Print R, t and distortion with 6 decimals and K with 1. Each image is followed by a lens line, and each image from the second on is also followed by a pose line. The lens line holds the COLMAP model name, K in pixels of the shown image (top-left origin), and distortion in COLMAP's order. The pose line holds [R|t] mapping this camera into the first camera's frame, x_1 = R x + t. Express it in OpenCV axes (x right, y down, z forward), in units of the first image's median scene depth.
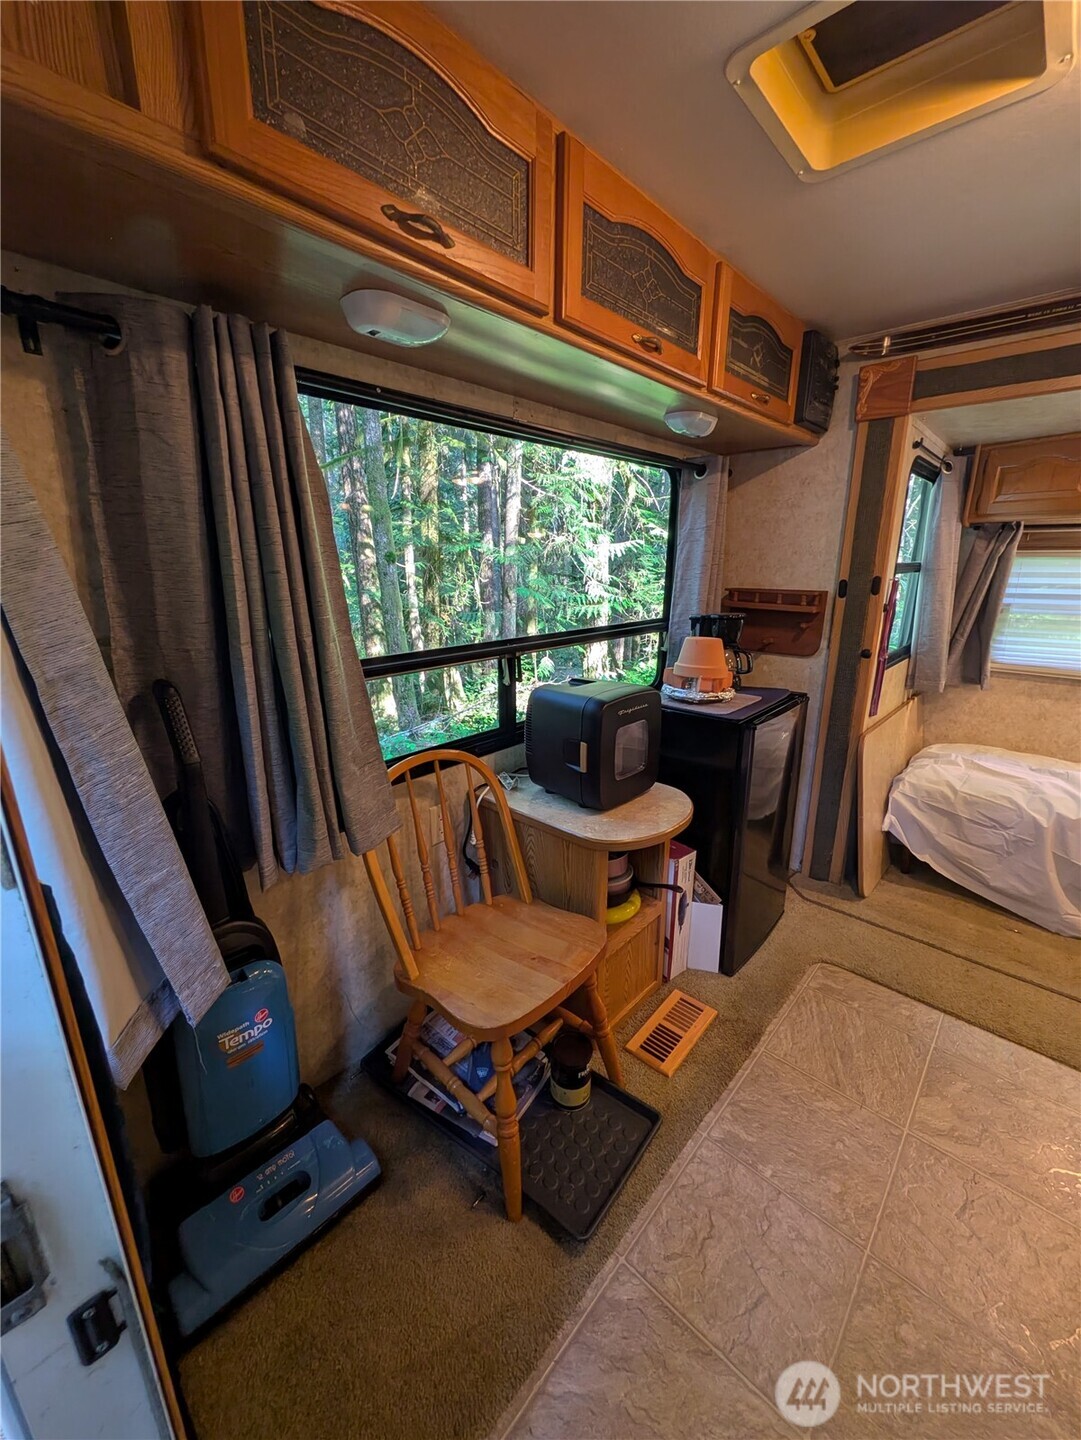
lens RADIAL K [[578.7, 0, 535.9], [0, 578.7, 718.4], [0, 0, 1]] dist [0.000313, -0.000048]
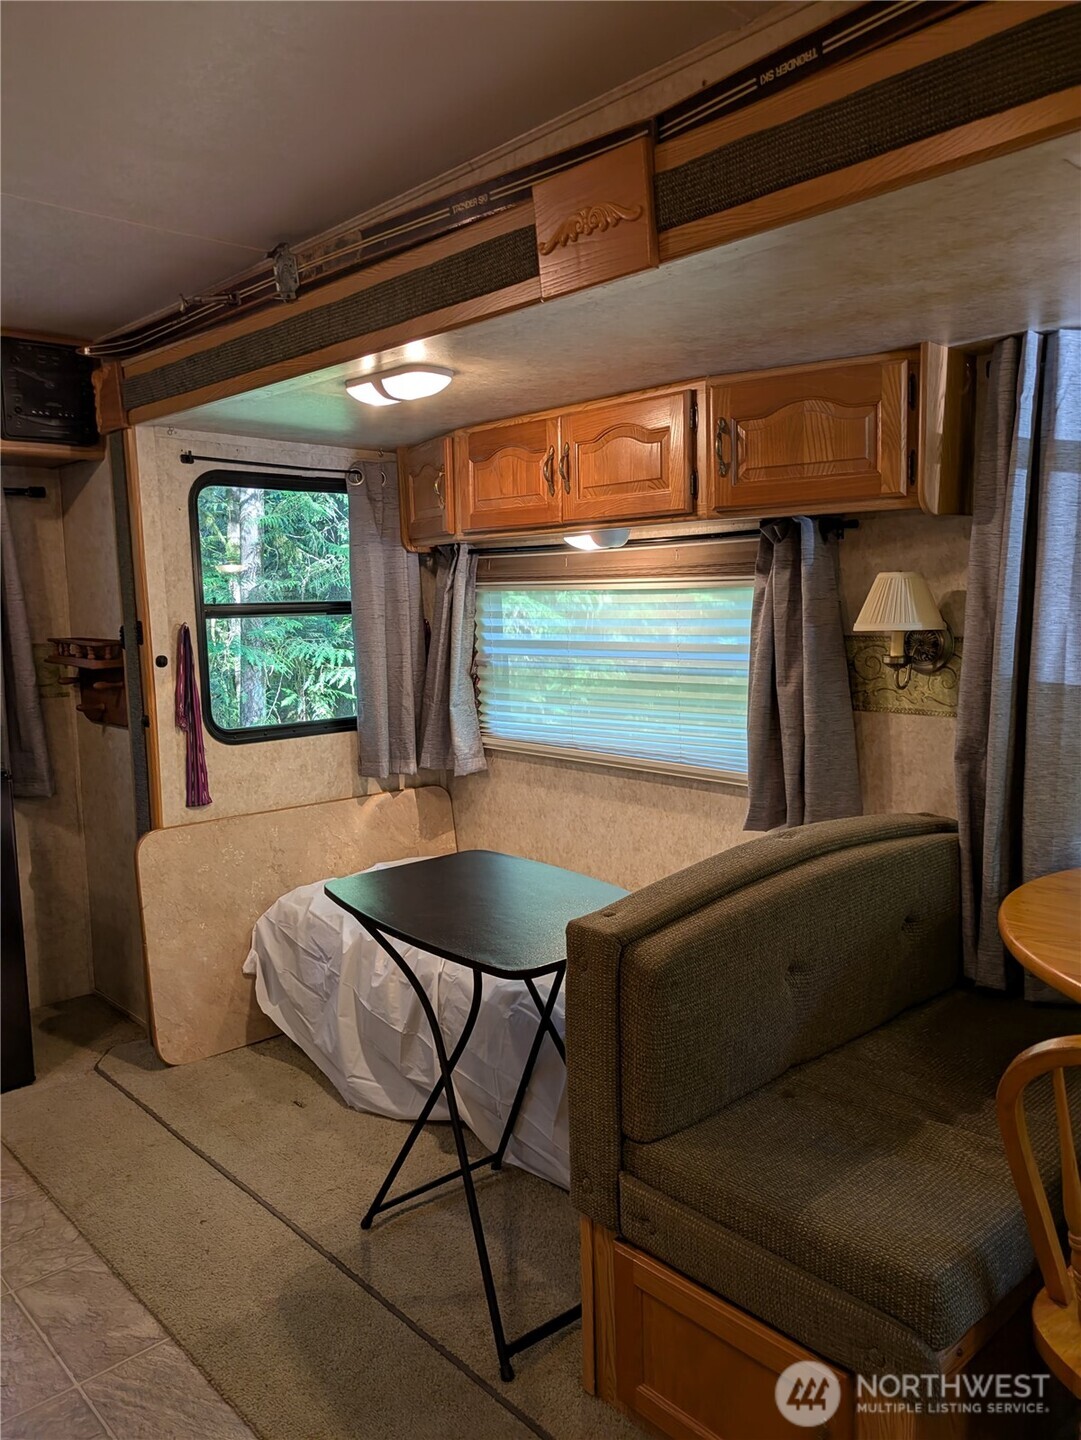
lens RADIAL K [[1055.0, 0, 543.3], [0, 1055.0, 705.5], [0, 0, 1]] dist [0.052678, -0.054832]
pose [[0.997203, -0.010502, -0.073996, 1.395071], [-0.001656, 0.986729, -0.162365, 0.108805], [0.074719, 0.162034, 0.983952, -0.385787]]
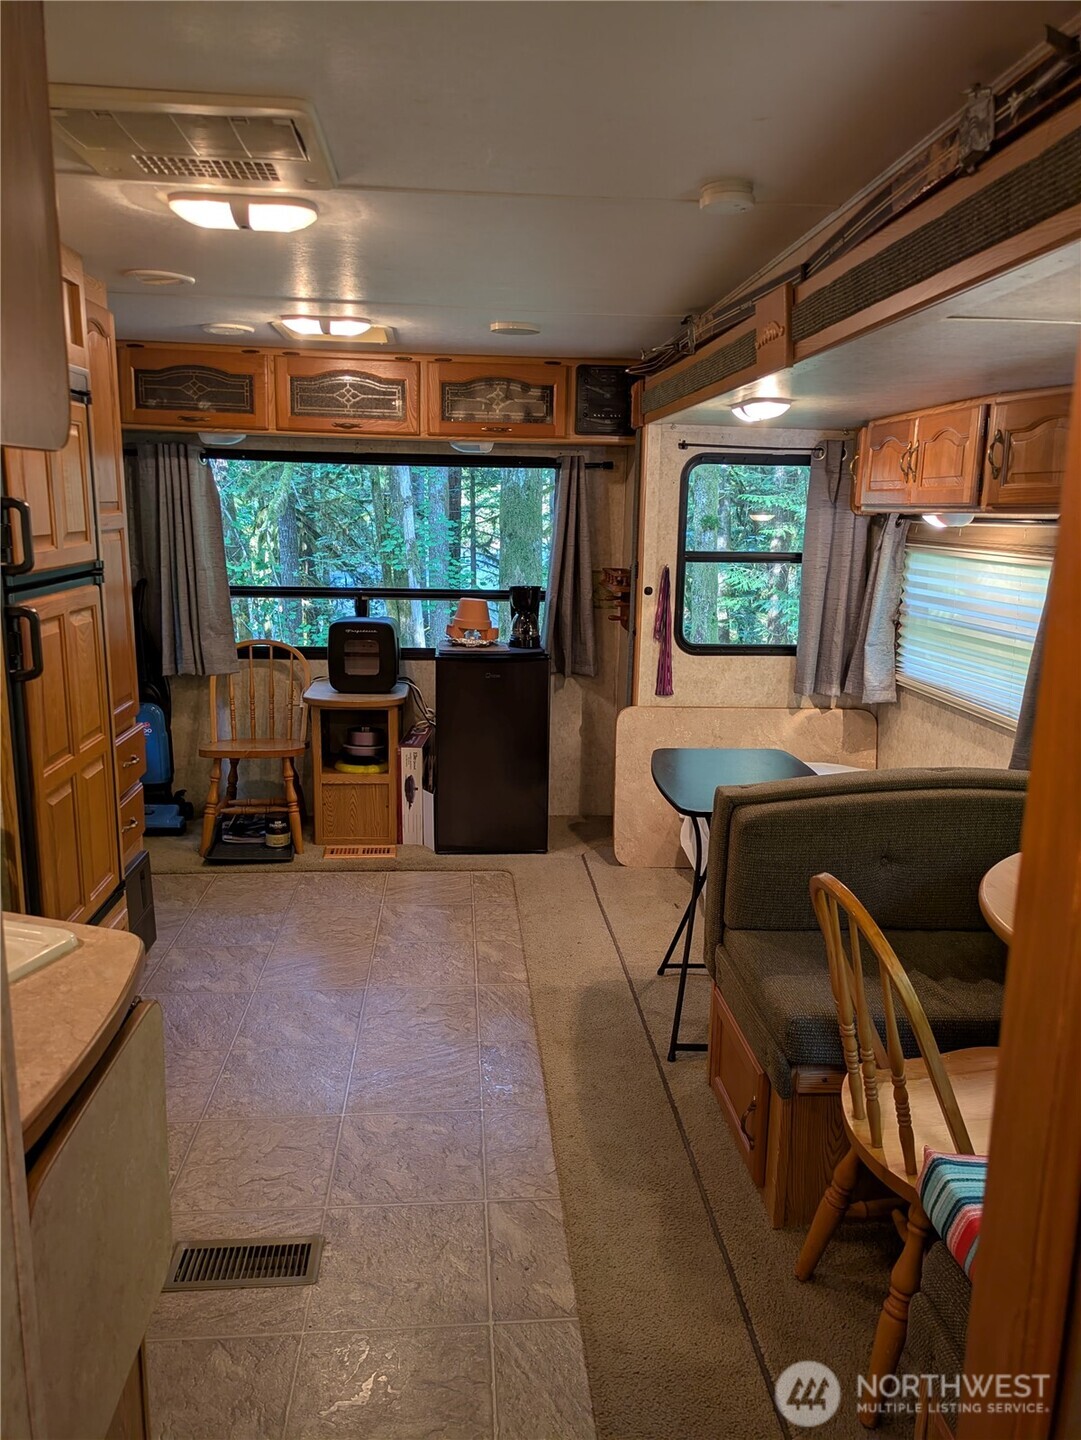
lens RADIAL K [[1055.0, 0, 543.3], [0, 1055.0, 705.5], [0, 0, 1]] dist [0.052678, -0.054832]
pose [[0.735297, 0.139039, -0.663330, 2.099915], [-0.199174, 0.979843, -0.015400, 0.106953], [0.647818, 0.143442, 0.748169, -0.689842]]
